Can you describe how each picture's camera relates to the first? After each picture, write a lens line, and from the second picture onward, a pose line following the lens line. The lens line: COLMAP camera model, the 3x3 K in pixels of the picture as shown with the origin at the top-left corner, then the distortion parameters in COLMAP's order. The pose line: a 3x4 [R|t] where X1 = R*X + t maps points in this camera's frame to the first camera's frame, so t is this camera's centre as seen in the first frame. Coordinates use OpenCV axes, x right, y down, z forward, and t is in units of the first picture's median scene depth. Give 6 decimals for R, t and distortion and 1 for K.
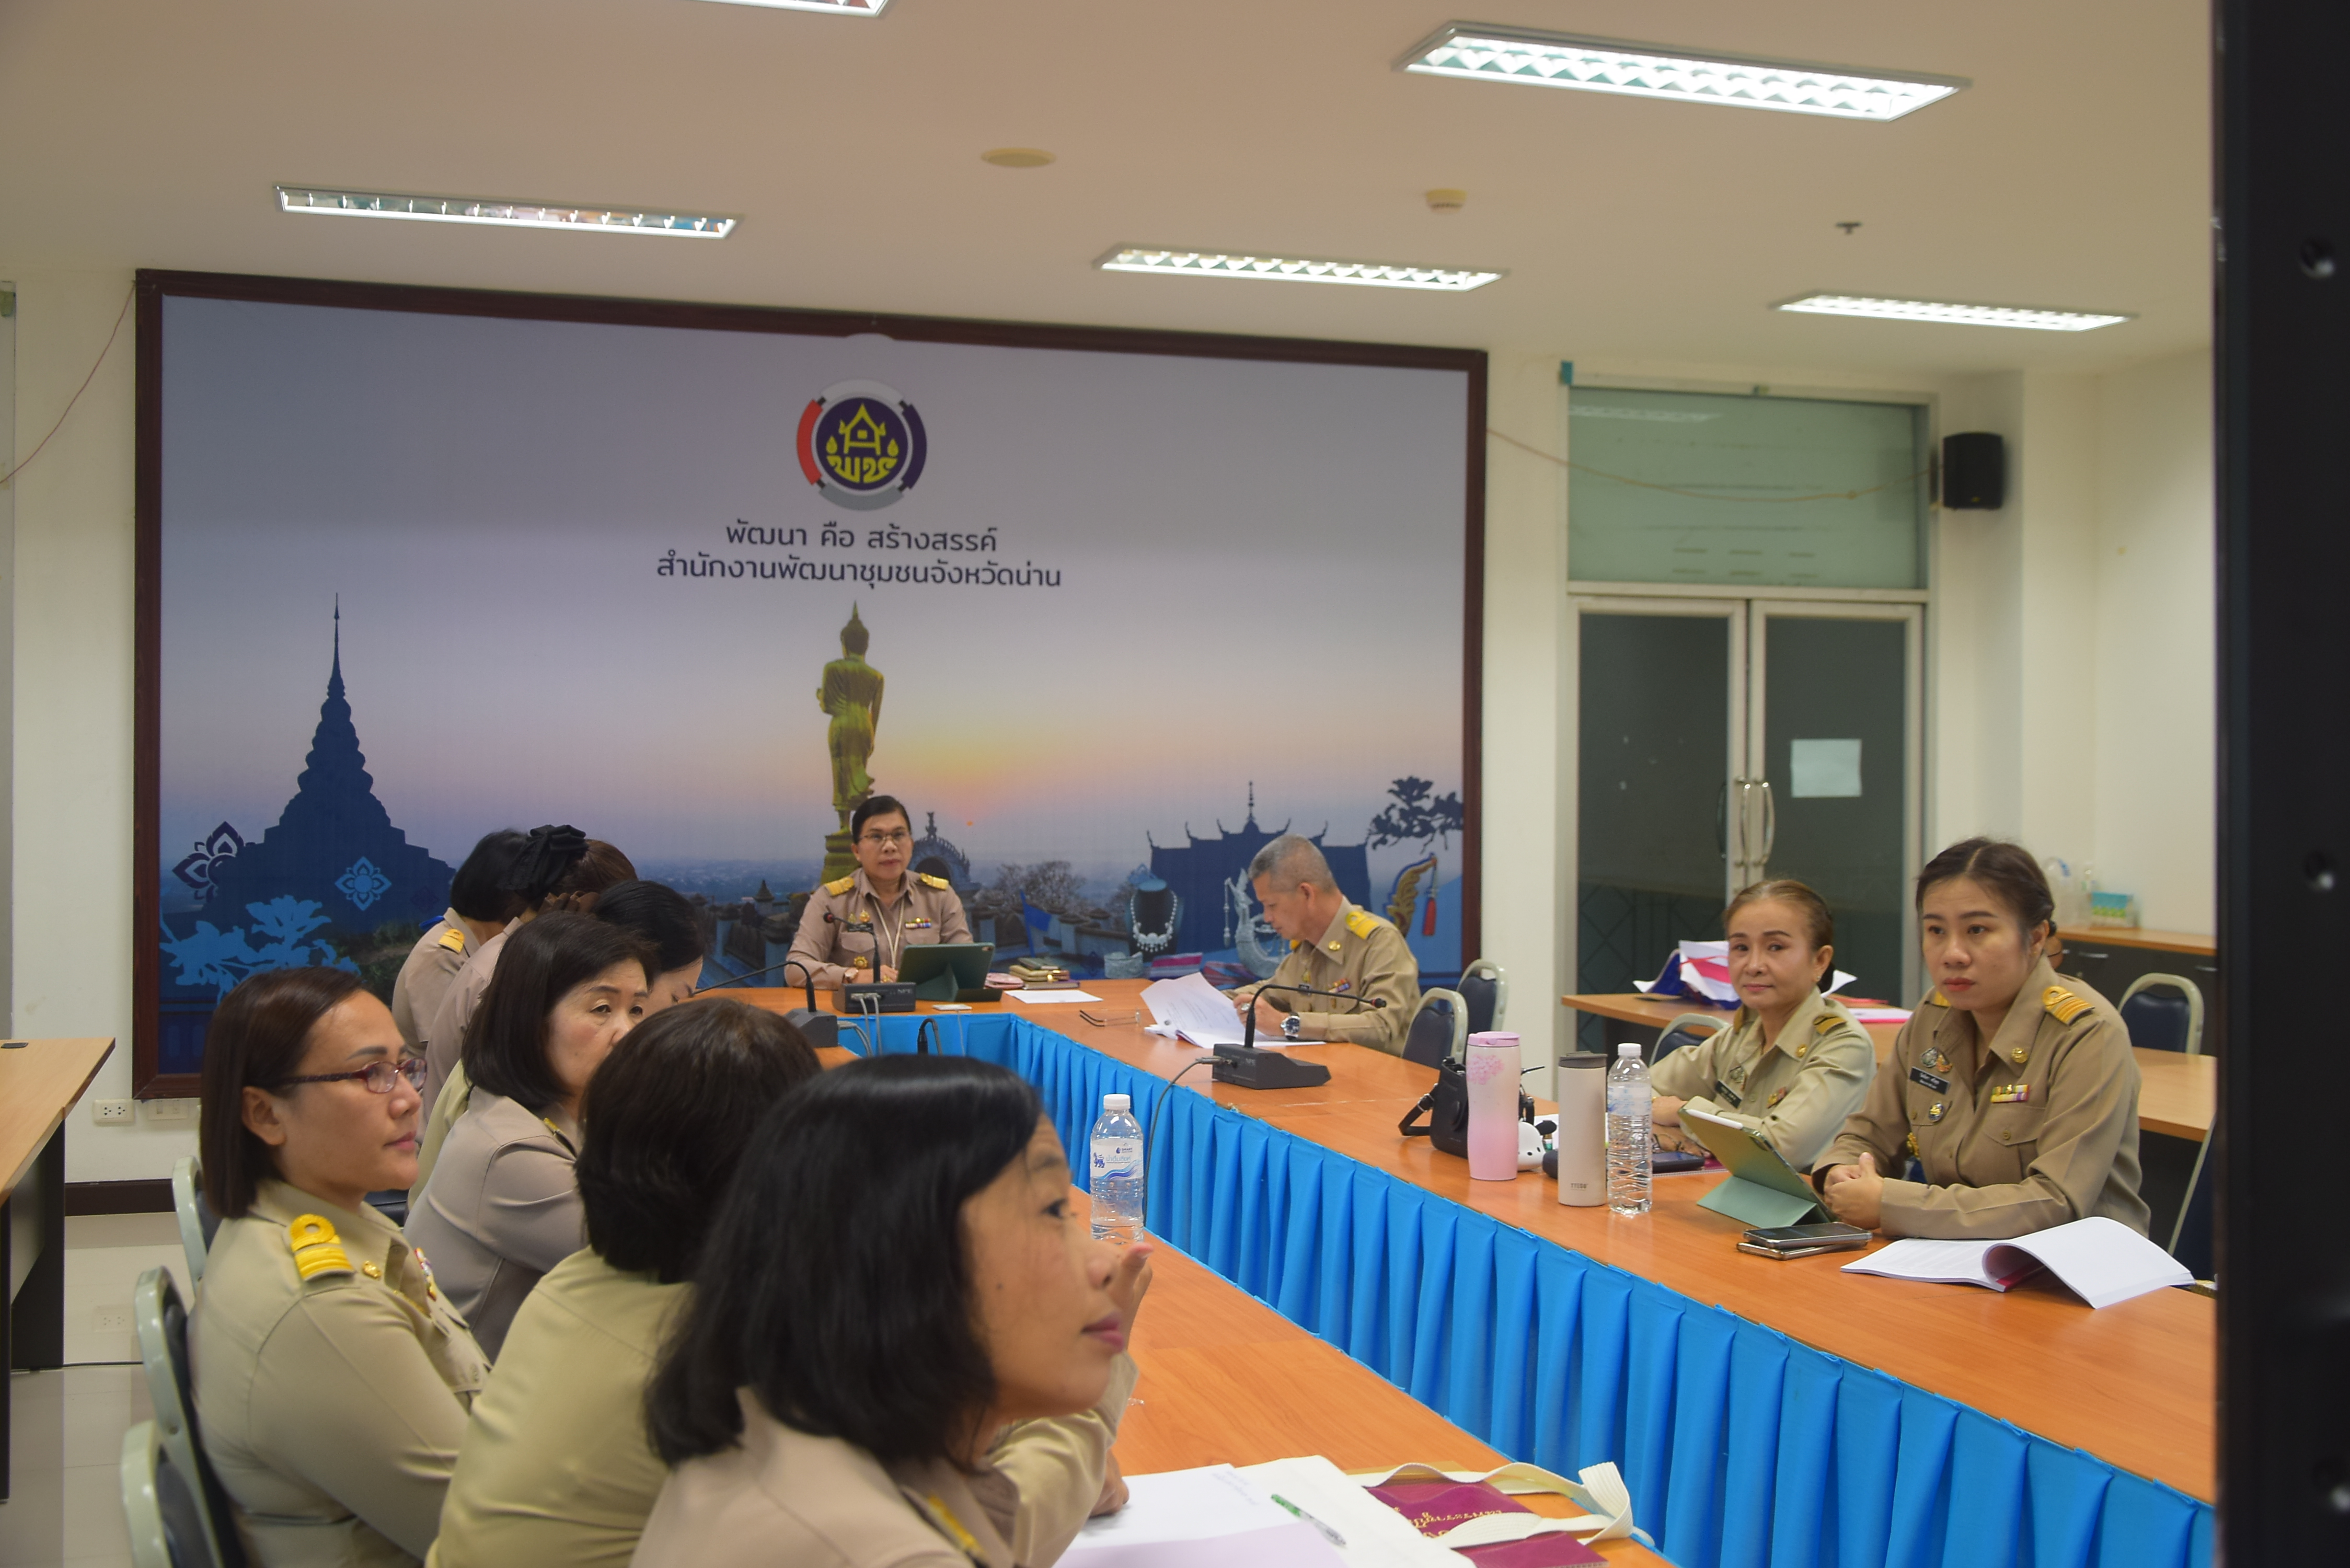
lens RADIAL K [[2515.9, 0, 1178.6], [0, 2515.9, 781.7], [0, 0, 1]] dist [0.001114, 0.000000]
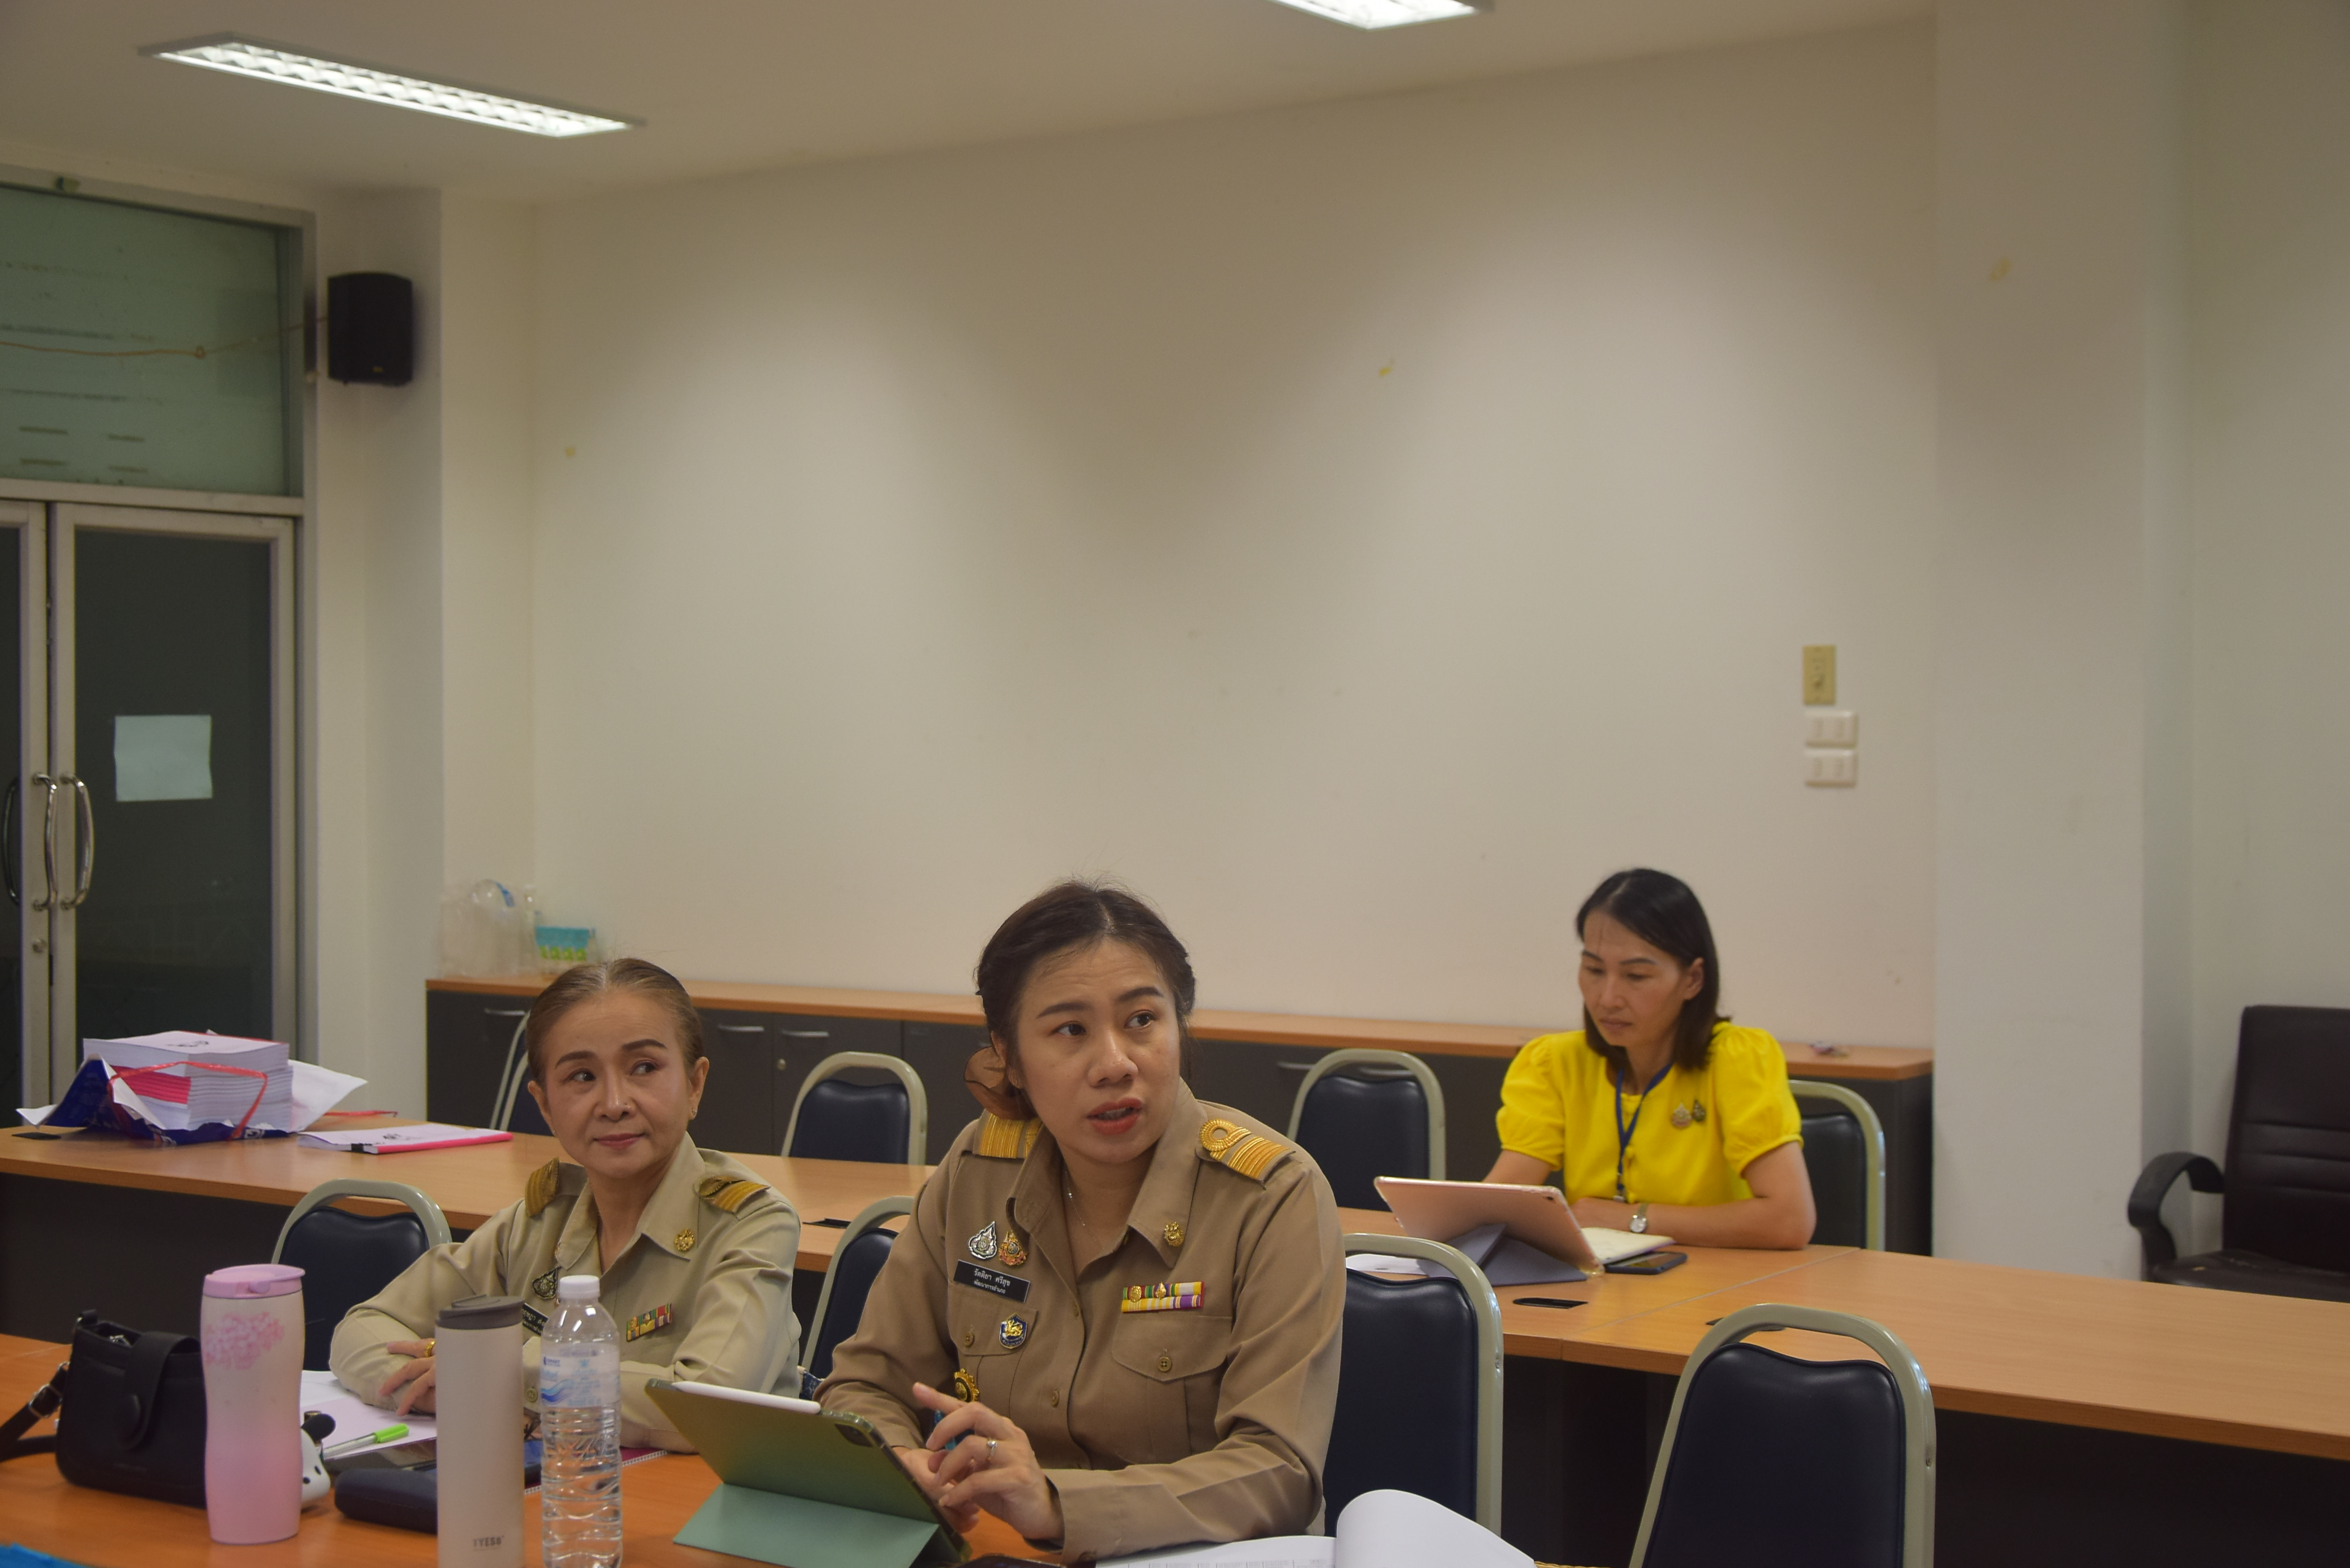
lens RADIAL K [[3419.7, 0, 1176.2], [0, 3419.7, 780.3], [0, 0, 1]] dist [-0.002518, 0.000000]
pose [[0.815267, -0.013716, 0.578923, -0.107034], [0.011463, 0.999906, 0.007548, -0.006873], [-0.578972, 0.000482, 0.815348, 0.215142]]
